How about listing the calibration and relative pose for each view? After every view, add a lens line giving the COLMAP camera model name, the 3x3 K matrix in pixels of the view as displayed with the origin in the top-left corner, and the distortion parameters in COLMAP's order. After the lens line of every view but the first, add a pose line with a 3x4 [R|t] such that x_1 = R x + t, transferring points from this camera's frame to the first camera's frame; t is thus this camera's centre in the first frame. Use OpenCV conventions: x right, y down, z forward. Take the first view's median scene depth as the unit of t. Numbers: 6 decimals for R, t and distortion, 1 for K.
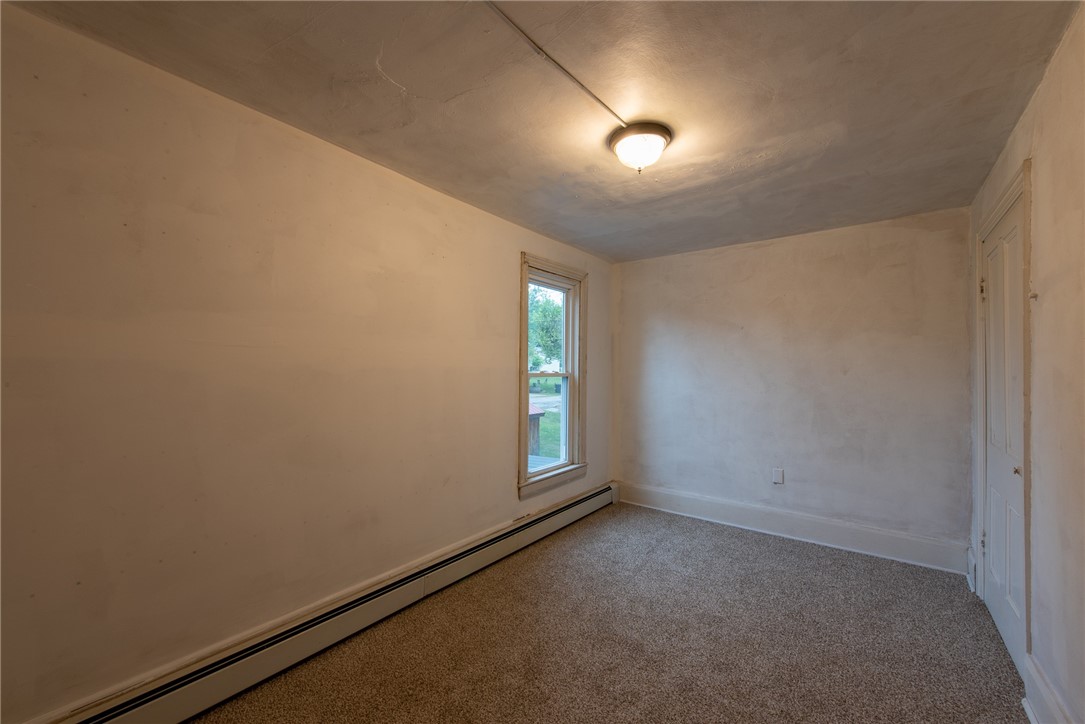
lens RADIAL K [[423.0, 0, 545.1], [0, 423.0, 365.6], [0, 0, 1]] dist [0.009337, -0.000422]
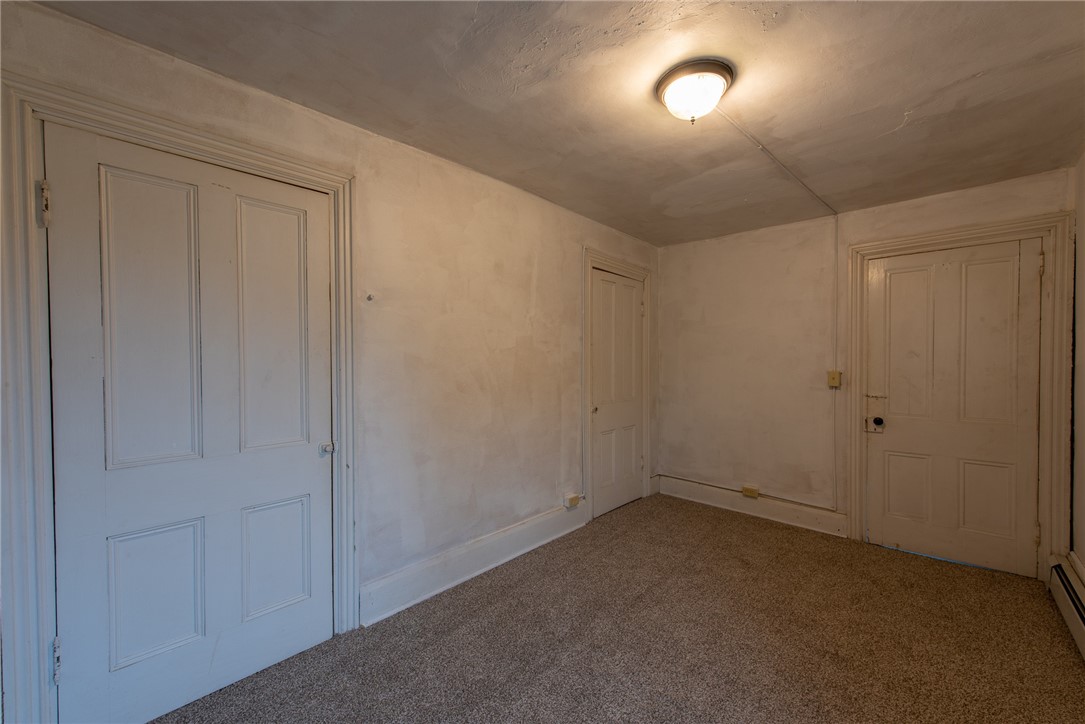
lens RADIAL K [[423.0, 0, 545.1], [0, 423.0, 365.6], [0, 0, 1]] dist [0.009337, -0.000422]
pose [[-0.994989, -0.012236, 0.099237, 0.255394], [-0.011527, 0.999904, 0.007717, 0.013058], [-0.099322, 0.006535, -0.995034, 1.127448]]
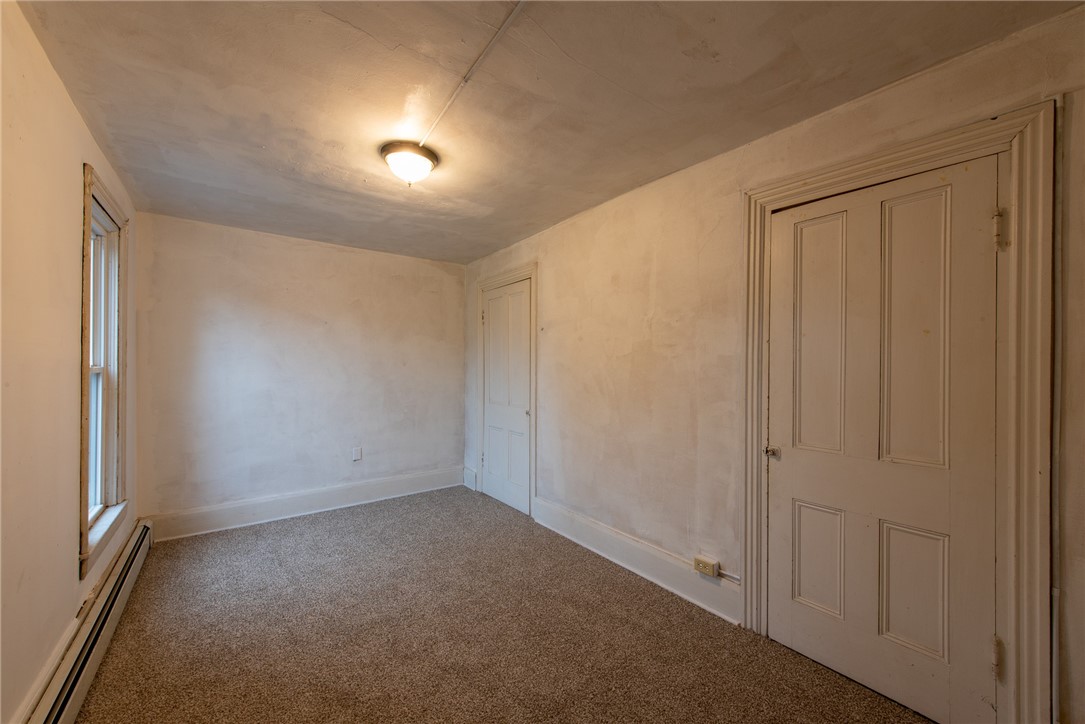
lens RADIAL K [[423.0, 0, 545.1], [0, 423.0, 365.6], [0, 0, 1]] dist [0.009337, -0.000422]
pose [[0.267209, -0.007270, 0.963611, -0.458232], [-0.012072, 0.999868, 0.010891, -0.000013], [-0.963563, -0.014543, 0.267086, 0.212706]]
